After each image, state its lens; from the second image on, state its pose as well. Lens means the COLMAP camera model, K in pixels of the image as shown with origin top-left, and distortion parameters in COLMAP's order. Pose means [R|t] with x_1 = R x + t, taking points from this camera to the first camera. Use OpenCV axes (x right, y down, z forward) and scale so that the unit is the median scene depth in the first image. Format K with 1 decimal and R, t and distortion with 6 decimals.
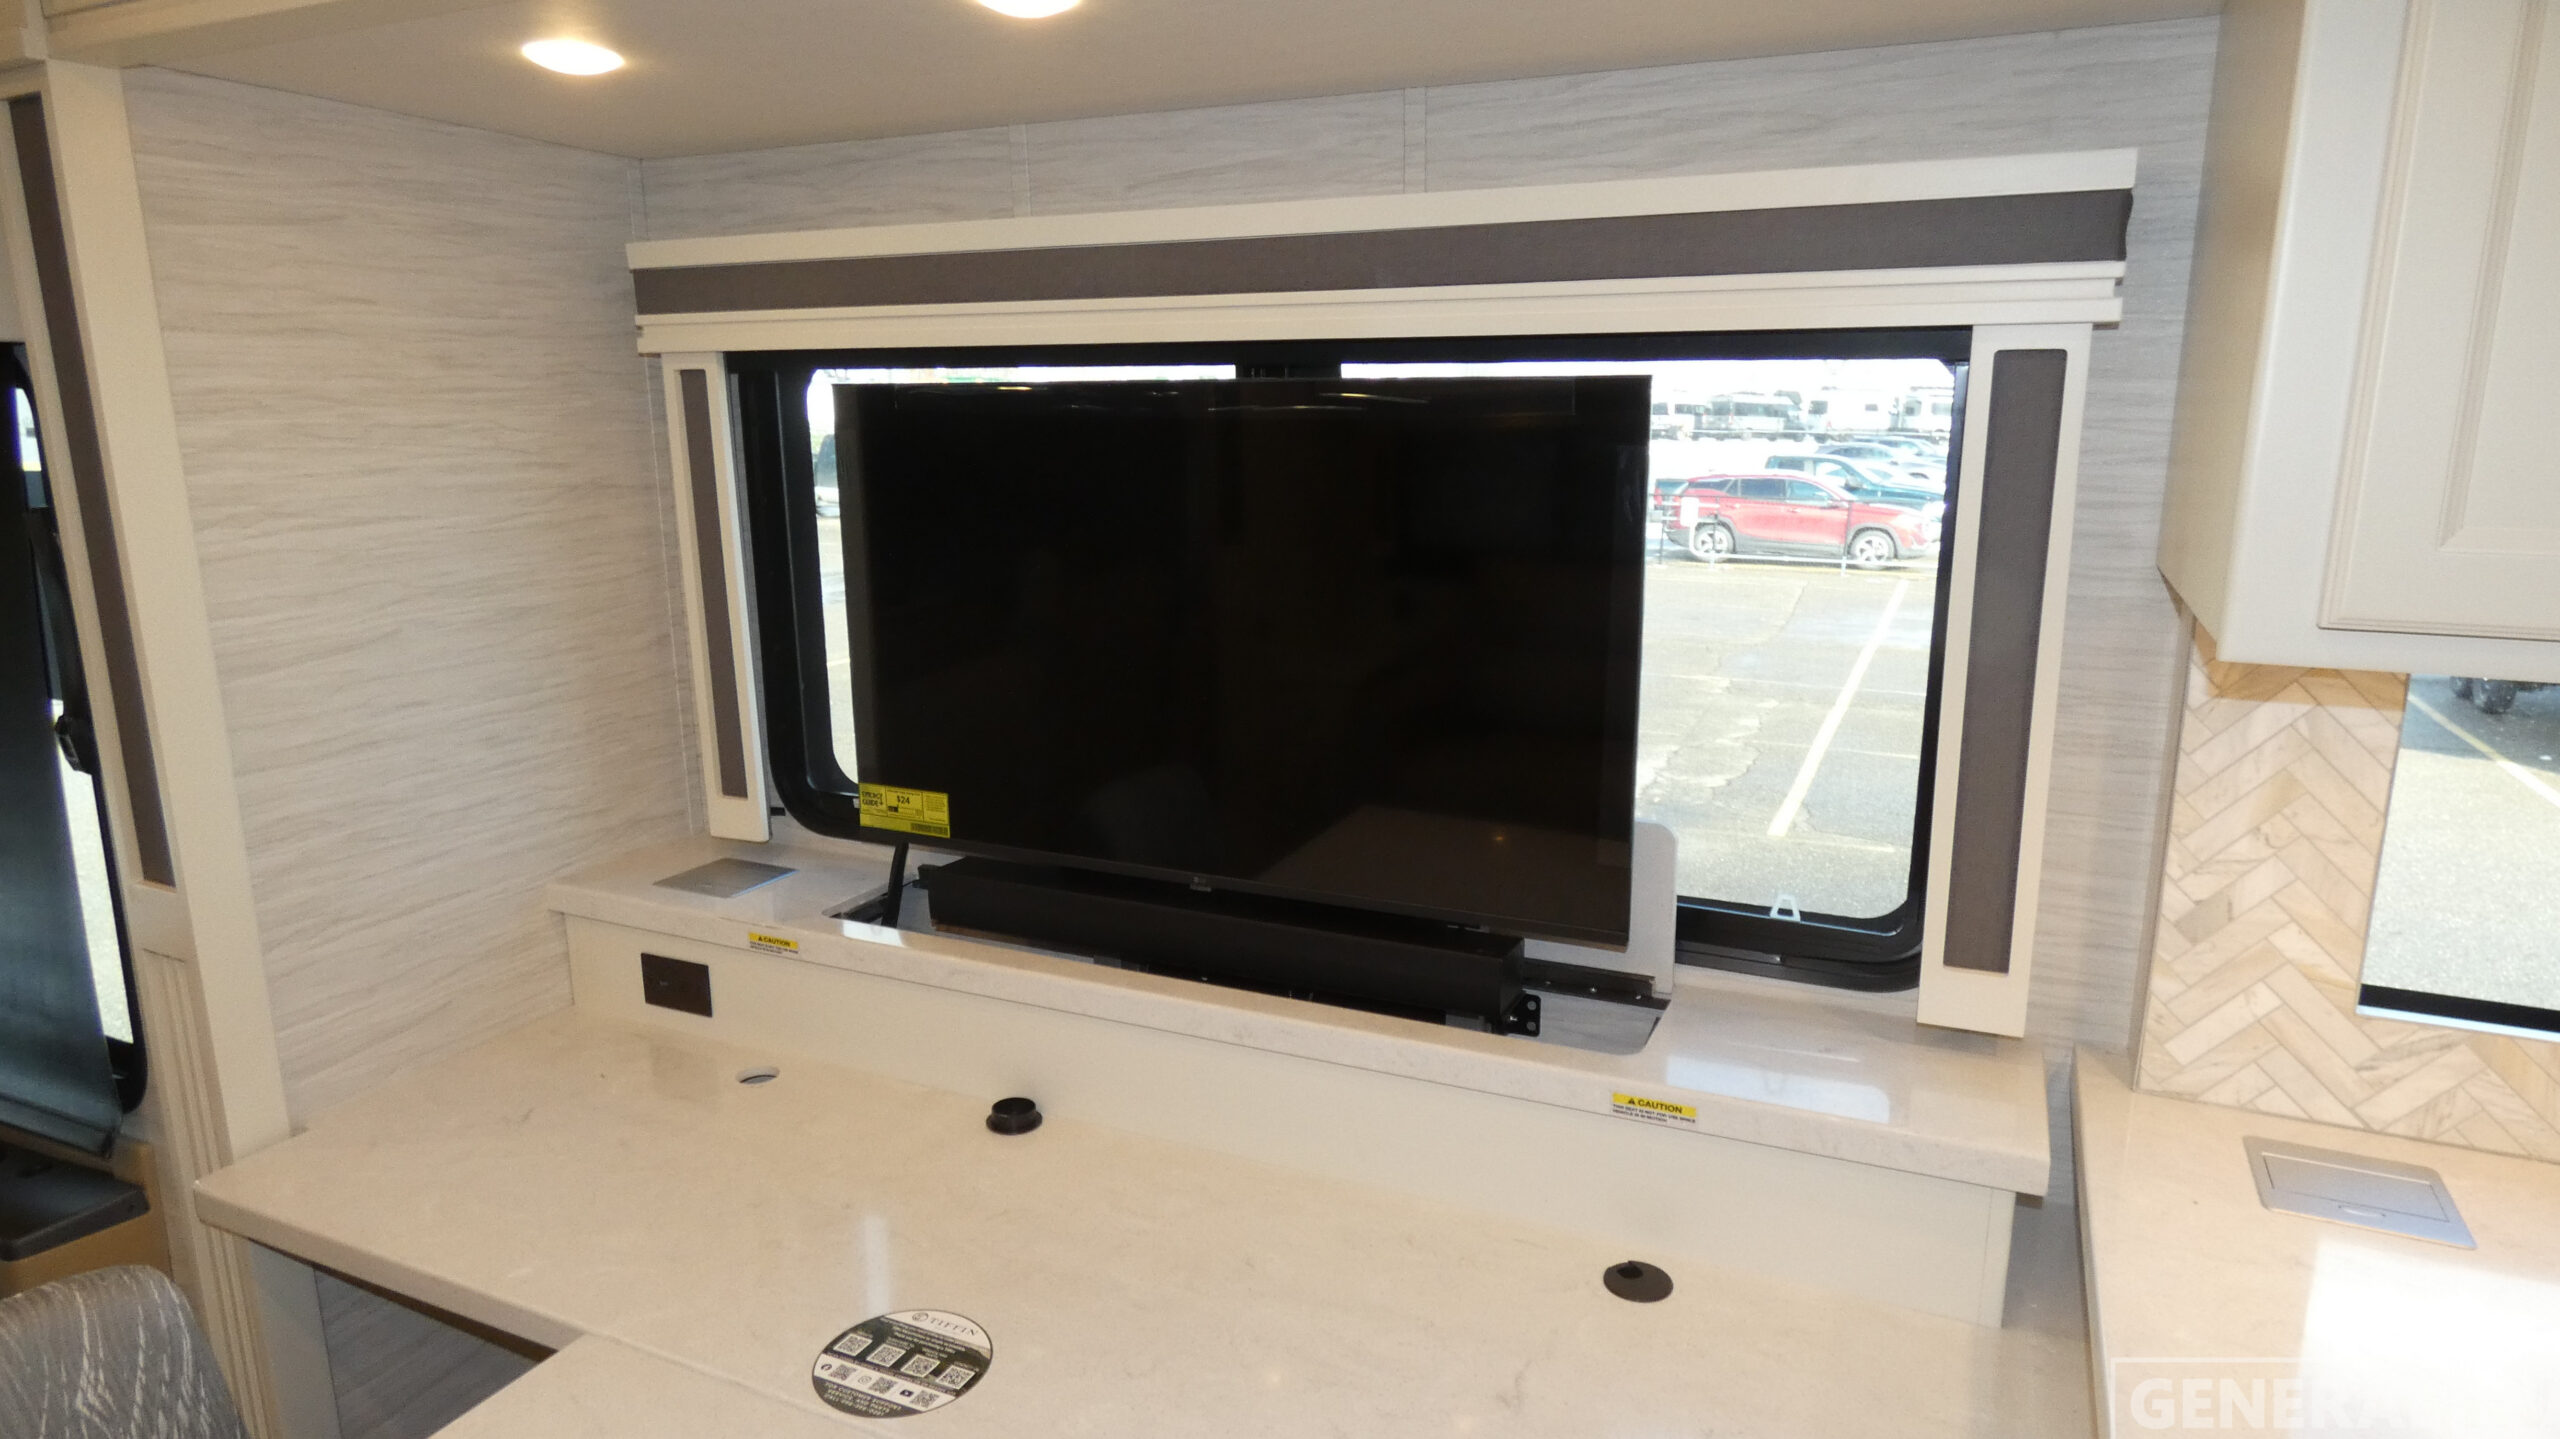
lens RADIAL K [[1522.9, 0, 1280.0], [0, 1522.9, 719.5], [0, 0, 1]] dist [0.002451, 0.000947]
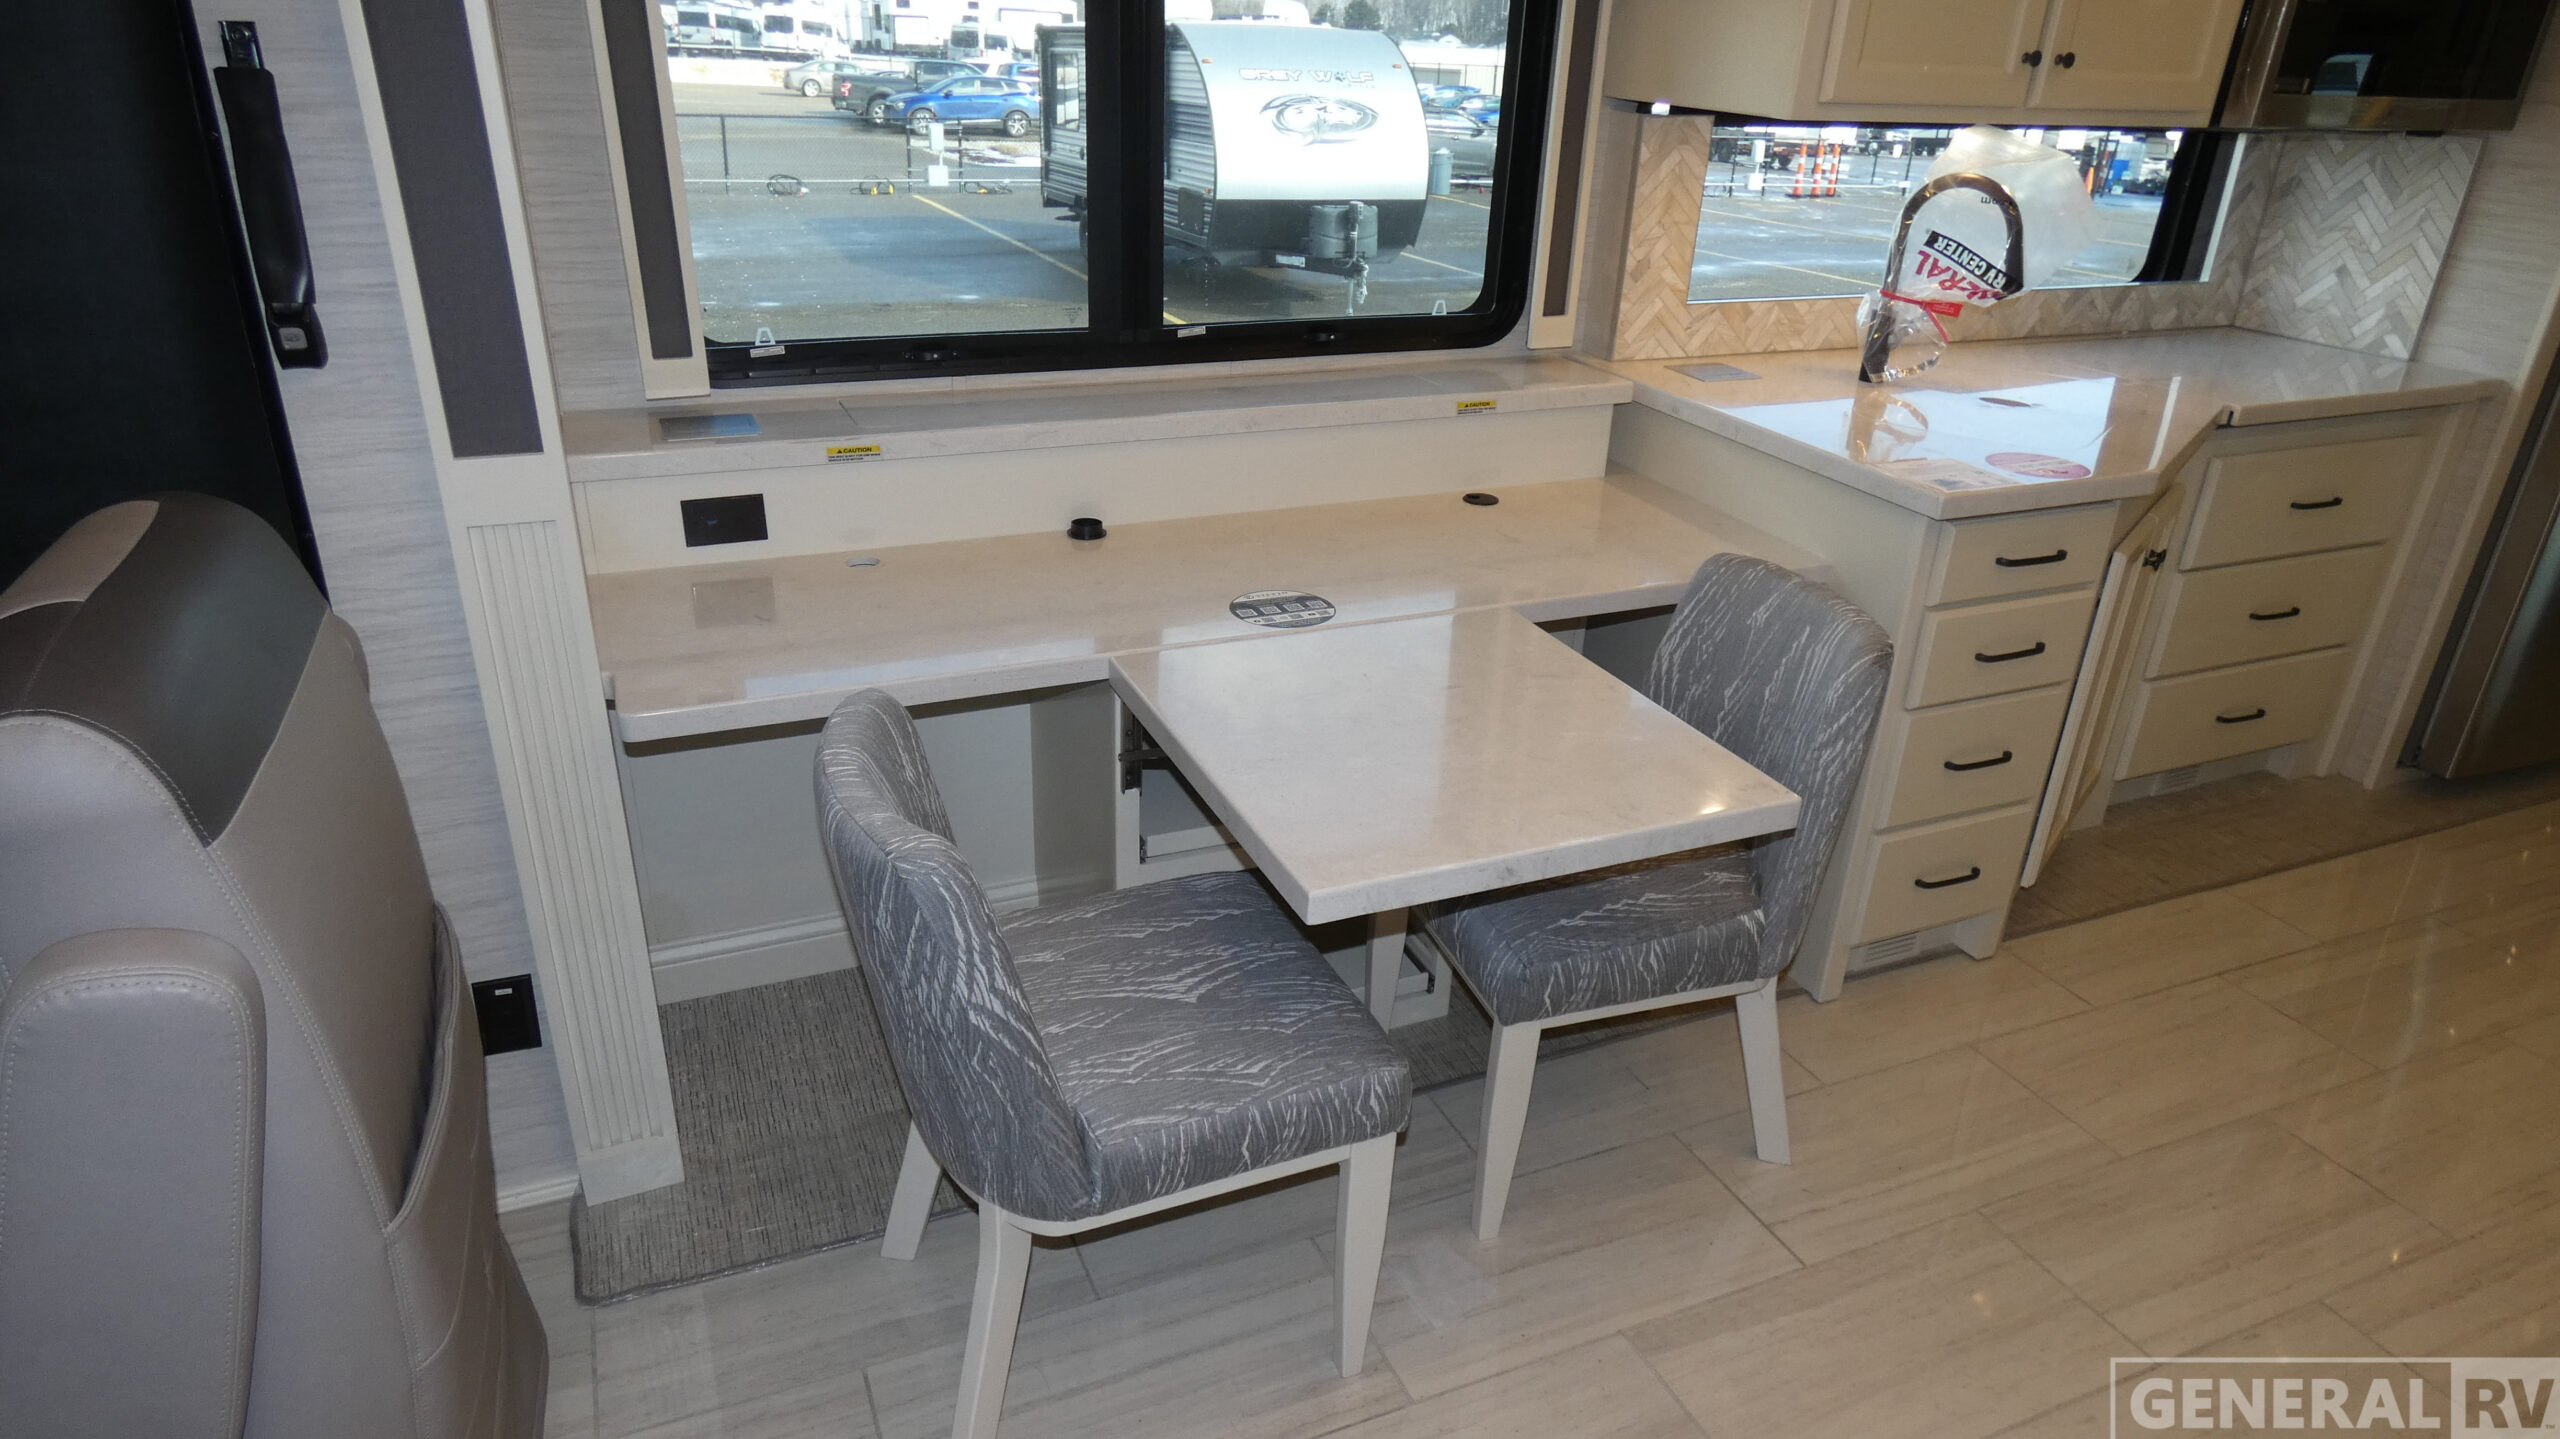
lens RADIAL K [[1522.9, 0, 1280.0], [0, 1522.9, 719.5], [0, 0, 1]] dist [0.002451, 0.000947]
pose [[0.658695, -0.291409, 0.693687, -1.249041], [0.120415, 0.950898, 0.285119, 0.054722], [-0.742712, -0.104276, 0.661442, -0.093147]]
